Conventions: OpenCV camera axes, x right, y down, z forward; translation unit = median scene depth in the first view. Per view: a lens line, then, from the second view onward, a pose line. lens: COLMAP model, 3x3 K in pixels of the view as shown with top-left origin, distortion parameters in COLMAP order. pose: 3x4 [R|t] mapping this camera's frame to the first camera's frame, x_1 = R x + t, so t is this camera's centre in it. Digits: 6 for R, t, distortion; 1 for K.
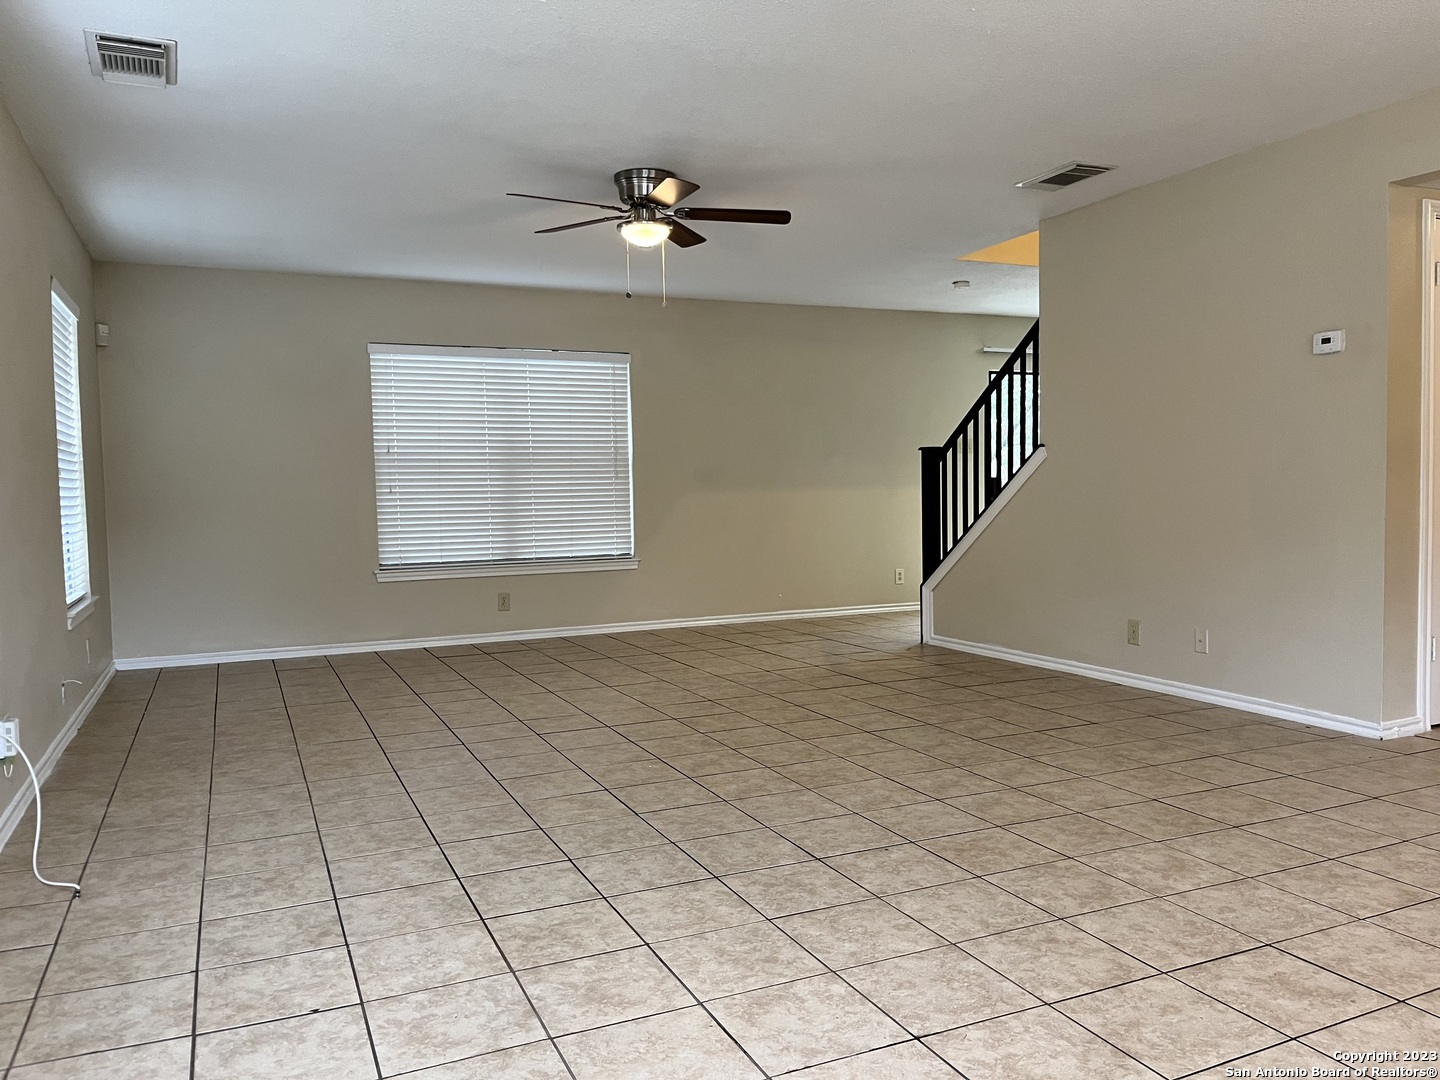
lens RADIAL K [[1109.8, 0, 723.6], [0, 1109.8, 544.3], [0, 0, 1]] dist [0.110312, -0.121710]
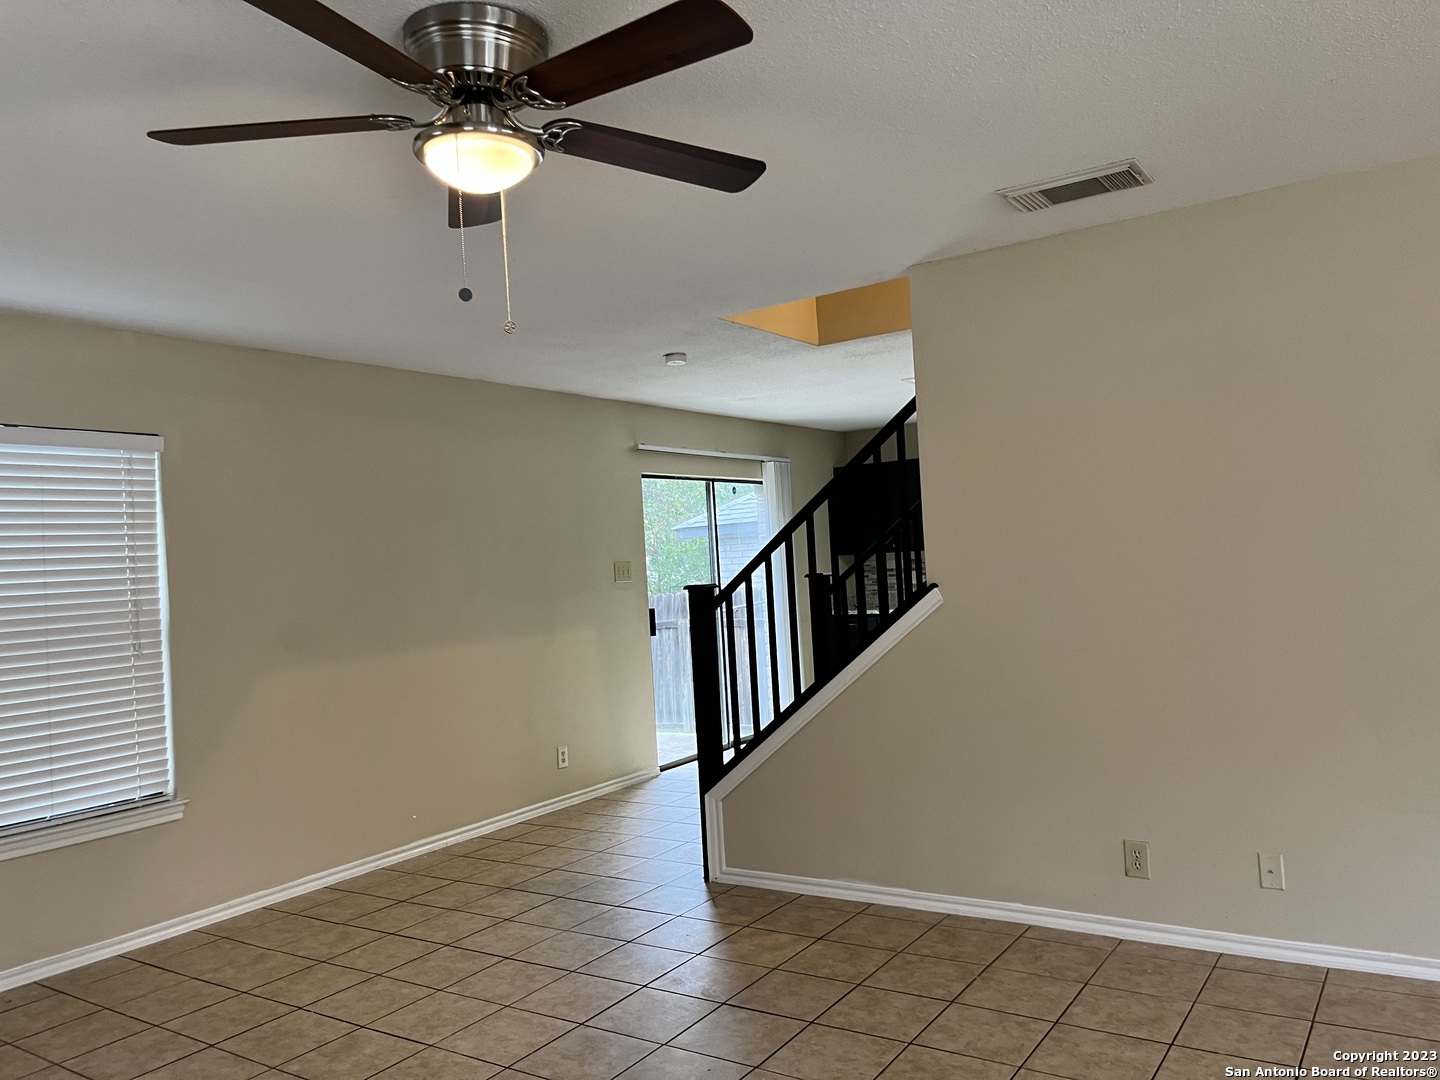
lens RADIAL K [[1109.8, 0, 723.6], [0, 1109.8, 544.3], [0, 0, 1]] dist [0.110312, -0.121710]
pose [[0.854985, -0.022243, 0.518176, -0.138075], [0.068375, 0.995194, -0.070098, -0.056434], [-0.514127, 0.095362, 0.852396, 0.370160]]
